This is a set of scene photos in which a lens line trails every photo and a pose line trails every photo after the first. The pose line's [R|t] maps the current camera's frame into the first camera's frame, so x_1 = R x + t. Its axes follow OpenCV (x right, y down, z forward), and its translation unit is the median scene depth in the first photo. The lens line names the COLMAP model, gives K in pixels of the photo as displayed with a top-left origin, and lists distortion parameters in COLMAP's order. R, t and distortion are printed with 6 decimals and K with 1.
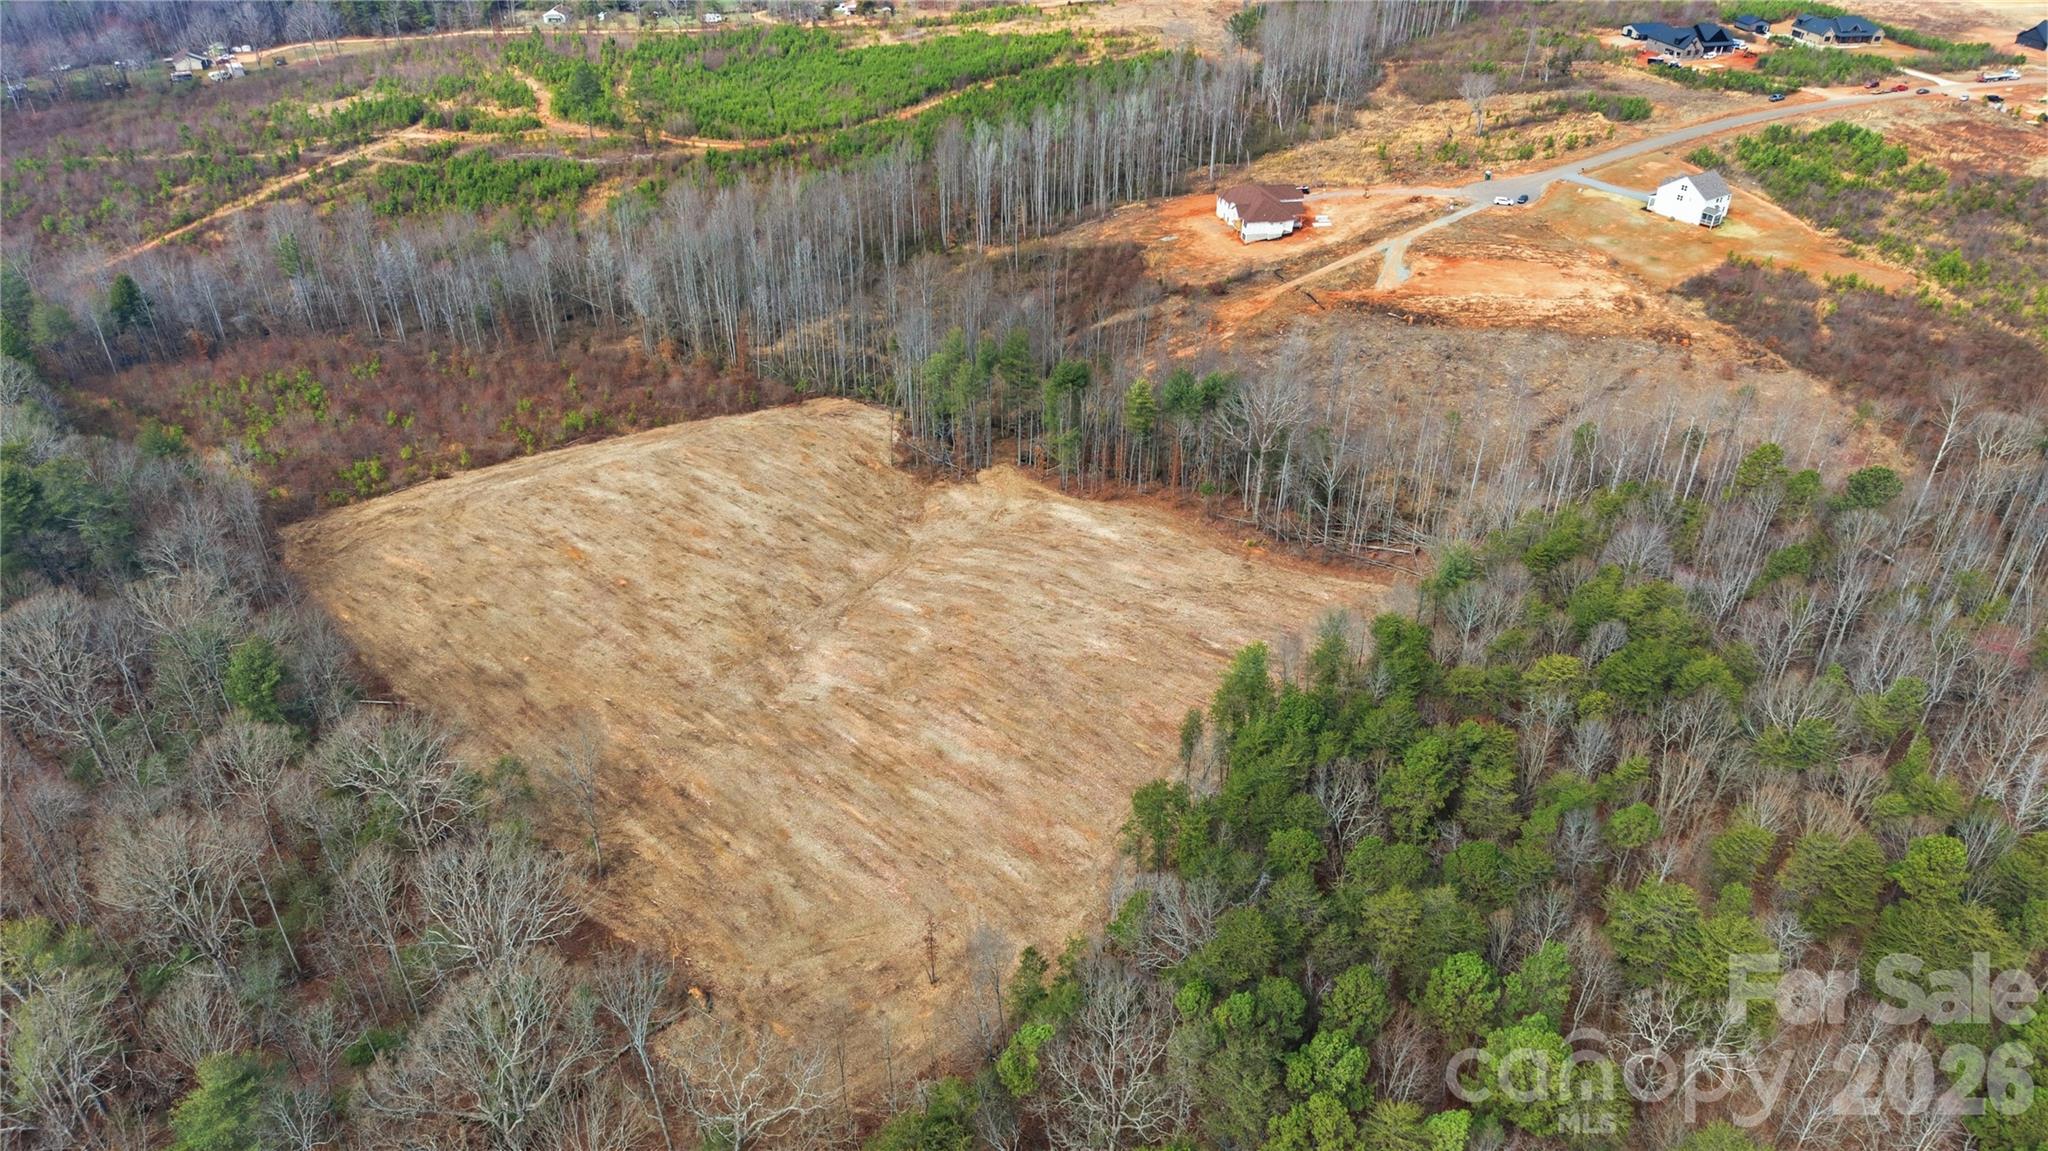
lens RADIAL K [[1378.1, 0, 1008.5], [0, 1378.1, 589.9], [0, 0, 1]] dist [0.009420, -0.022825]
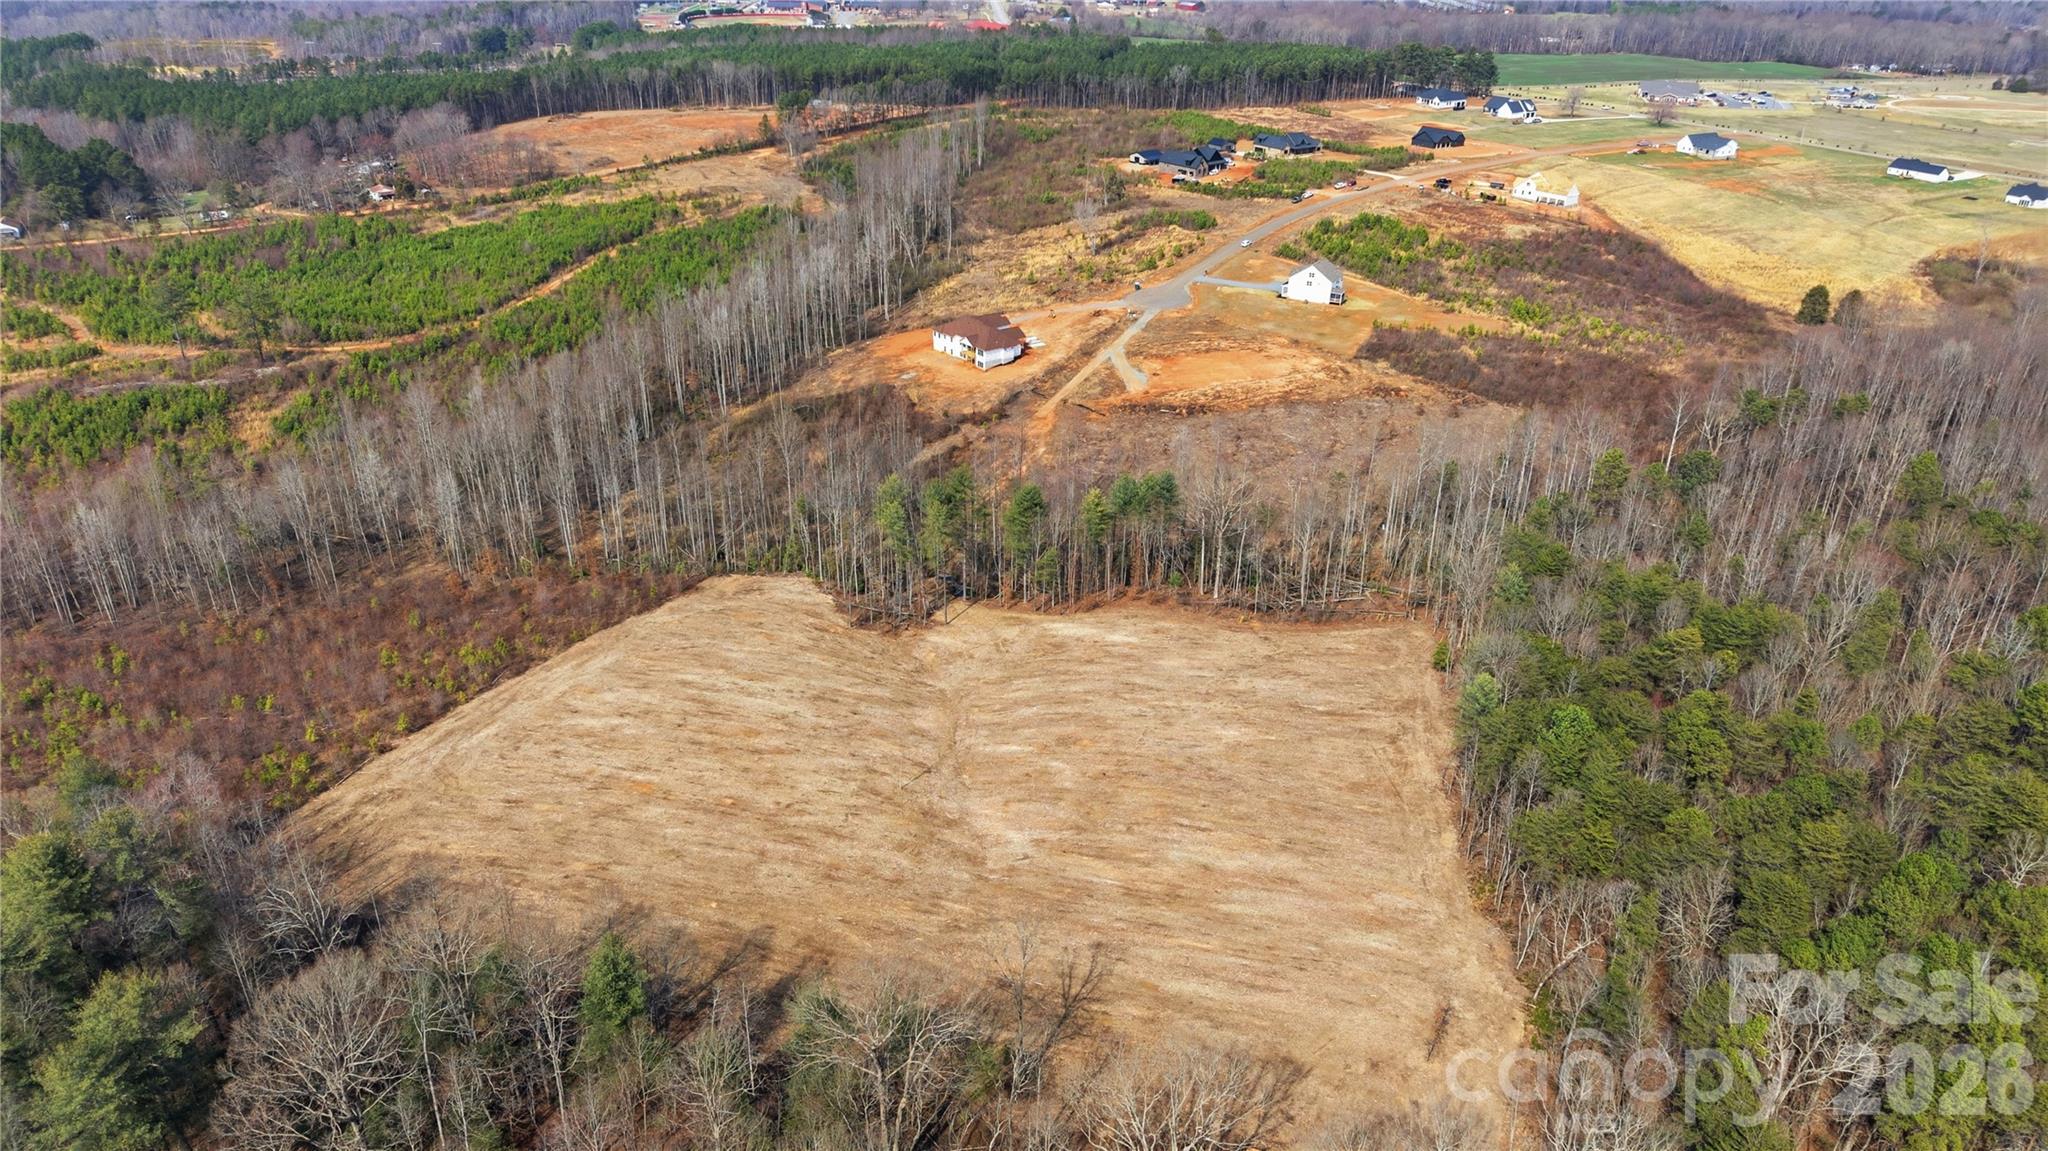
lens RADIAL K [[1368.1, 0, 1023.3], [0, 1368.1, 592.9], [0, 0, 1]] dist [0.030052, -0.040150]
pose [[0.887992, -0.199046, 0.414548, -0.387246], [0.239447, 0.969757, -0.047283, -0.041615], [-0.392600, 0.141249, 0.908798, 0.086395]]
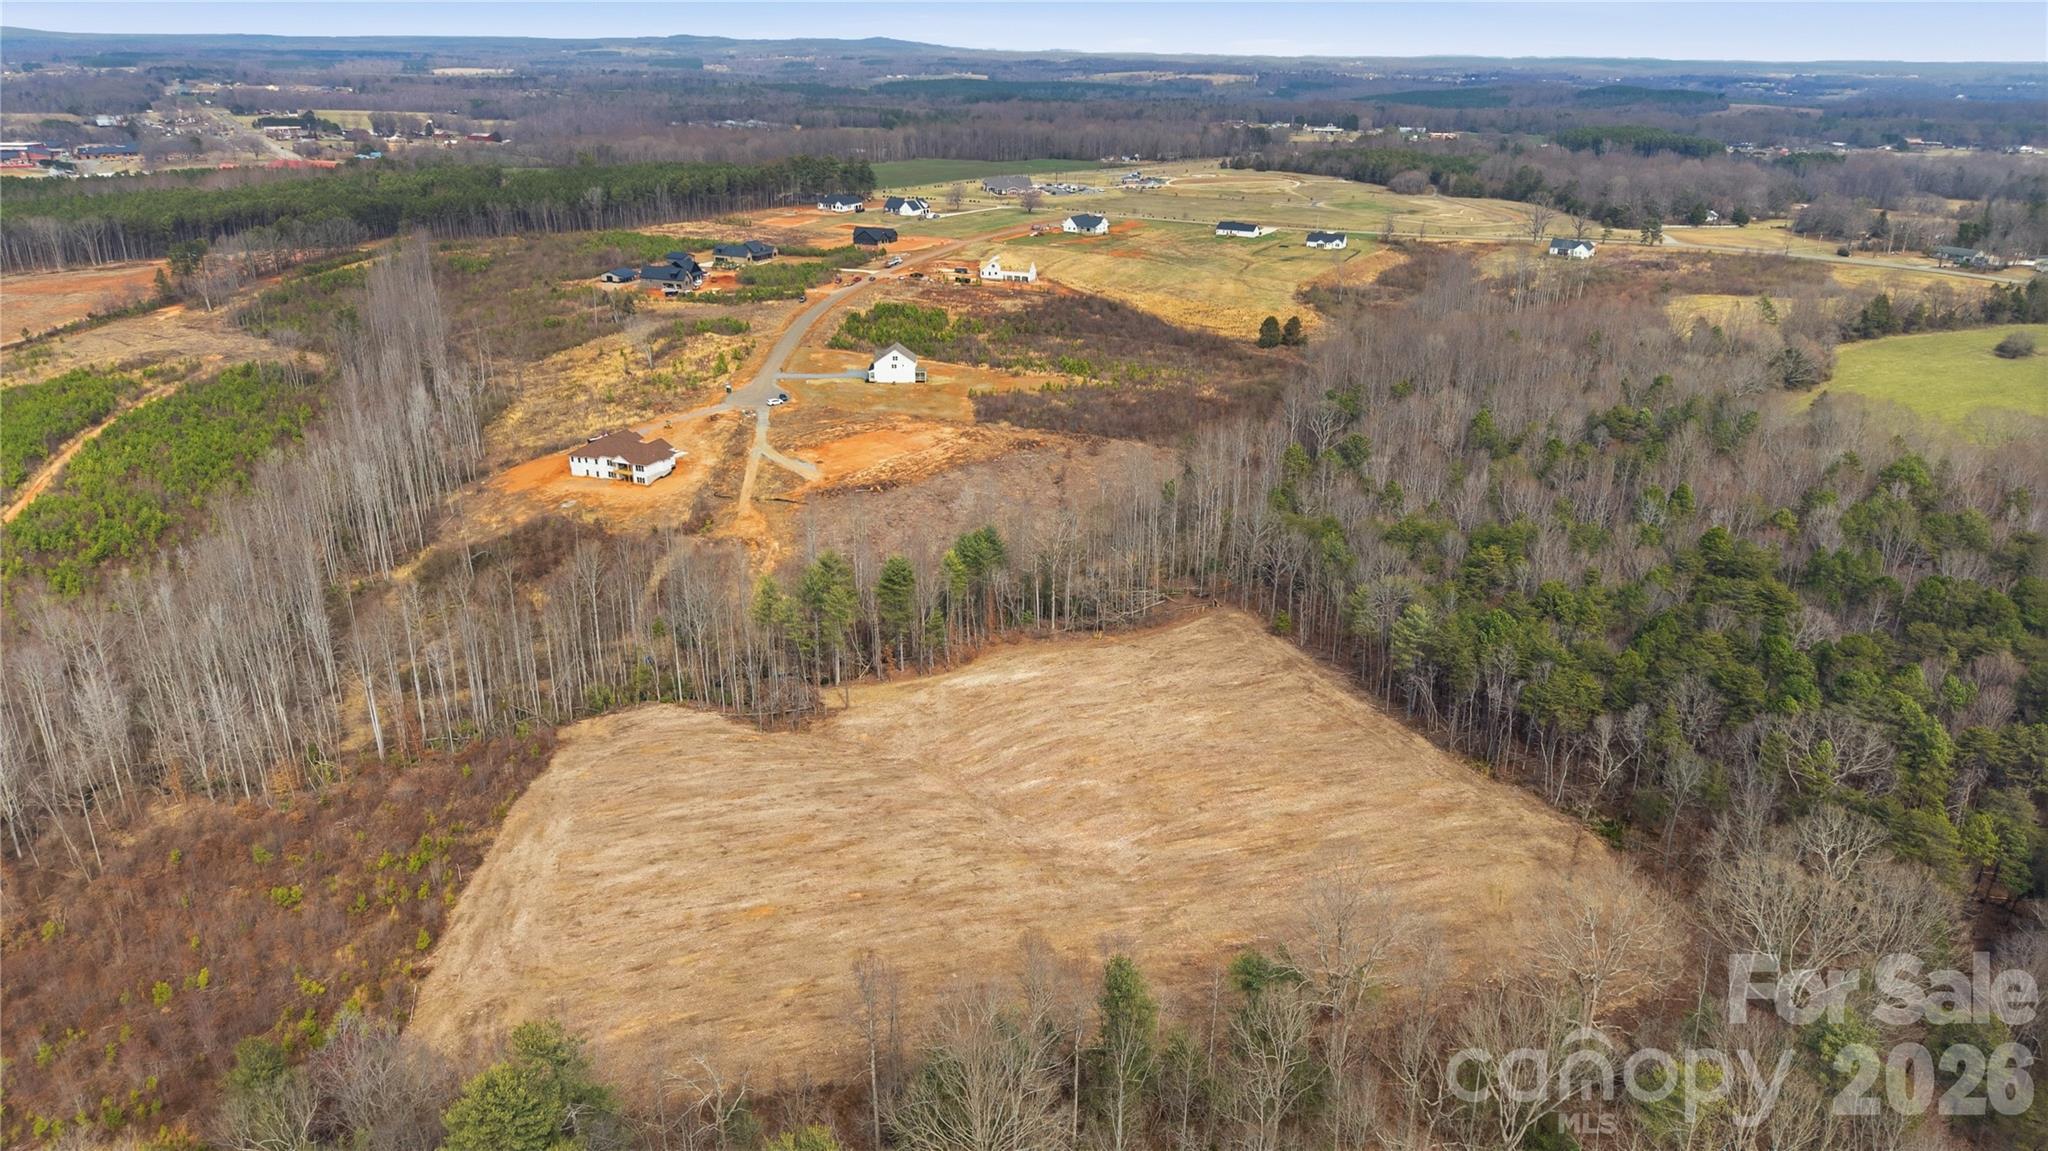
lens RADIAL K [[1368.1, 0, 1031.8], [0, 1368.1, 586.9], [0, 0, 1]] dist [0.030052, -0.040150]
pose [[0.530116, -0.314598, 0.787404, -0.724724], [0.457209, 0.888115, 0.047022, -0.145461], [-0.714099, 0.335081, 0.614641, 0.275739]]
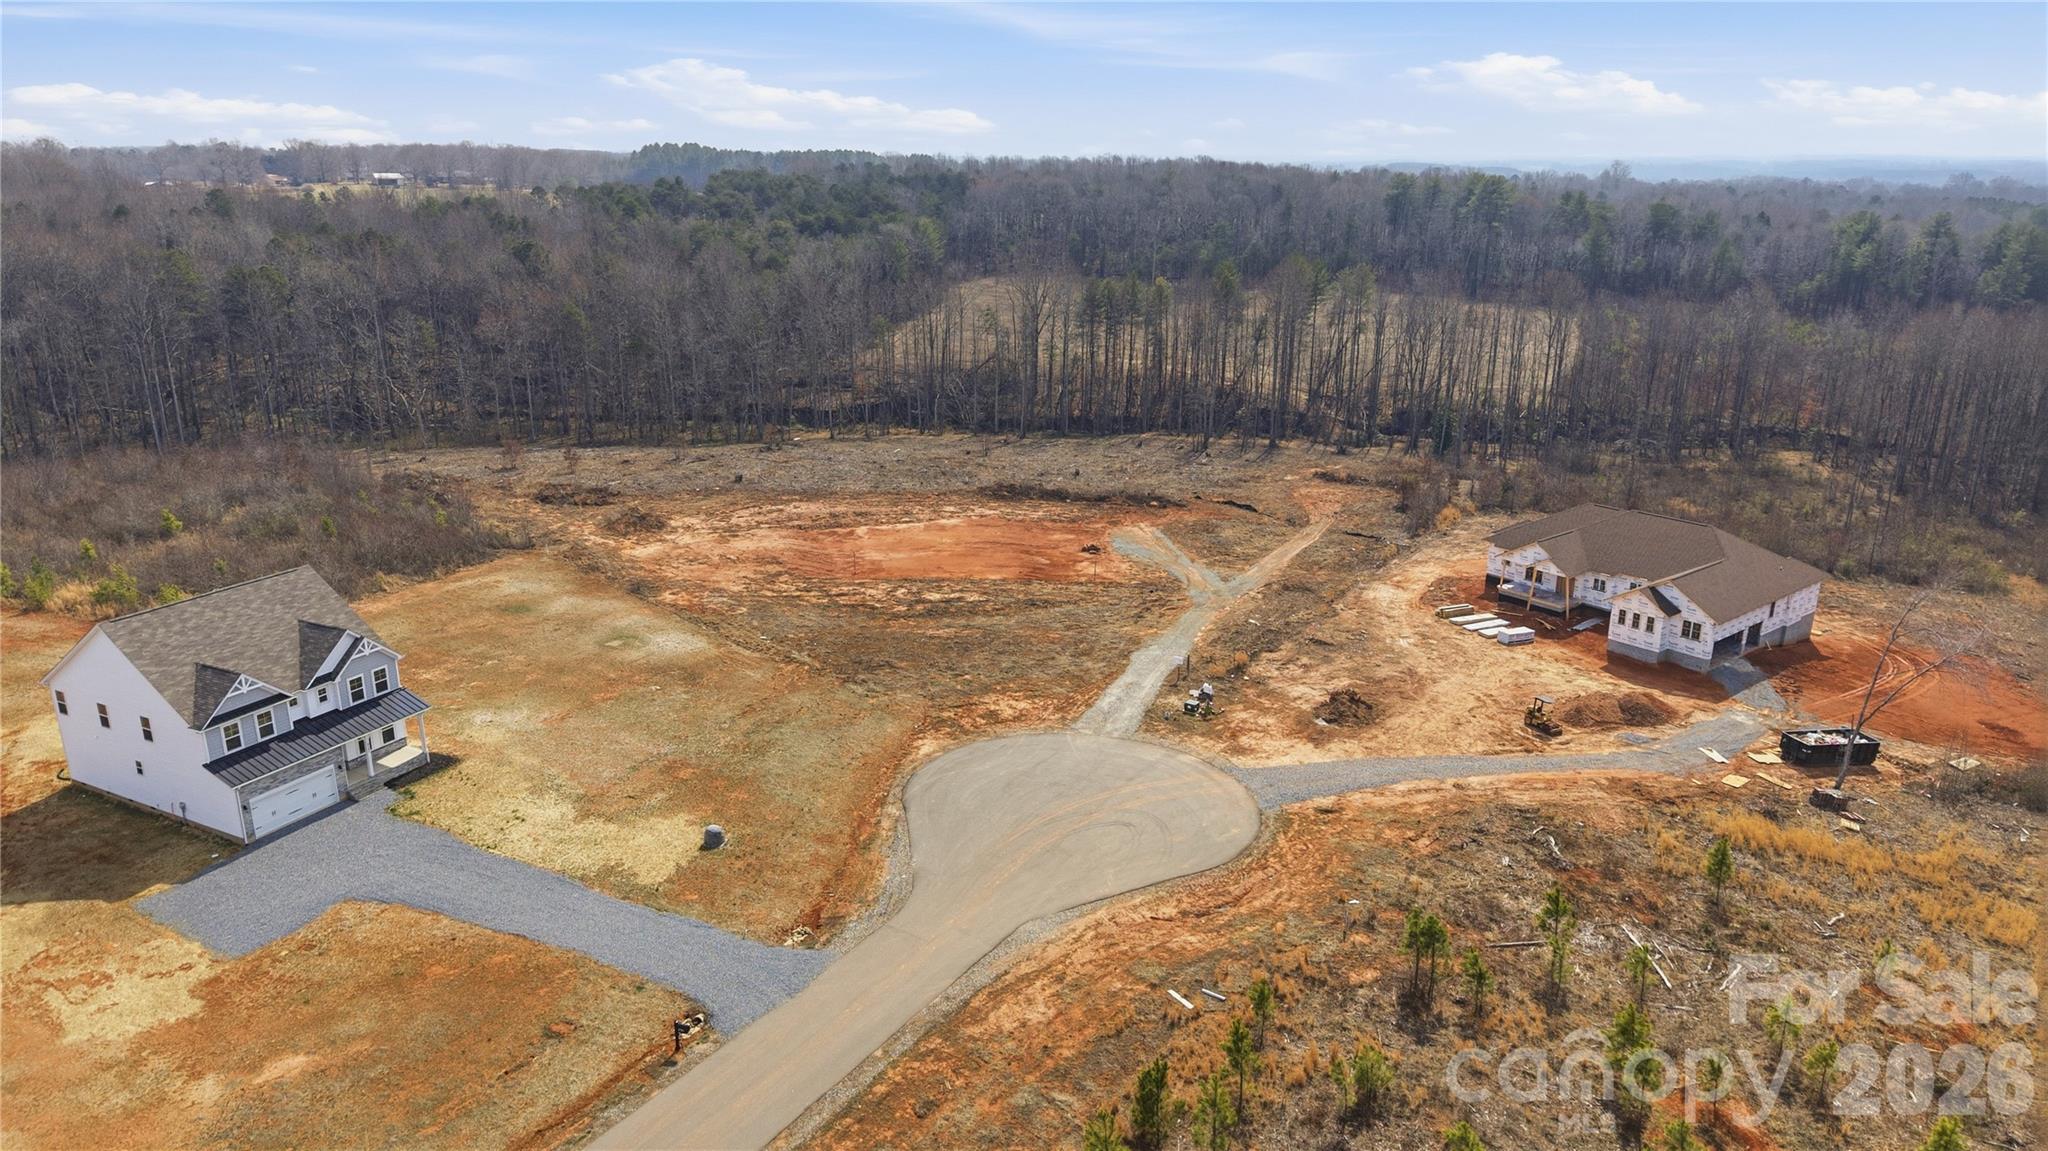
lens RADIAL K [[1368.1, 0, 1035.3], [0, 1368.1, 582.3], [0, 0, 1]] dist [0.030052, -0.040150]
pose [[-0.870541, 0.136846, -0.472686, 0.693071], [-0.276877, 0.657879, 0.700381, -0.689012], [0.406815, 0.740586, -0.534821, 1.646858]]
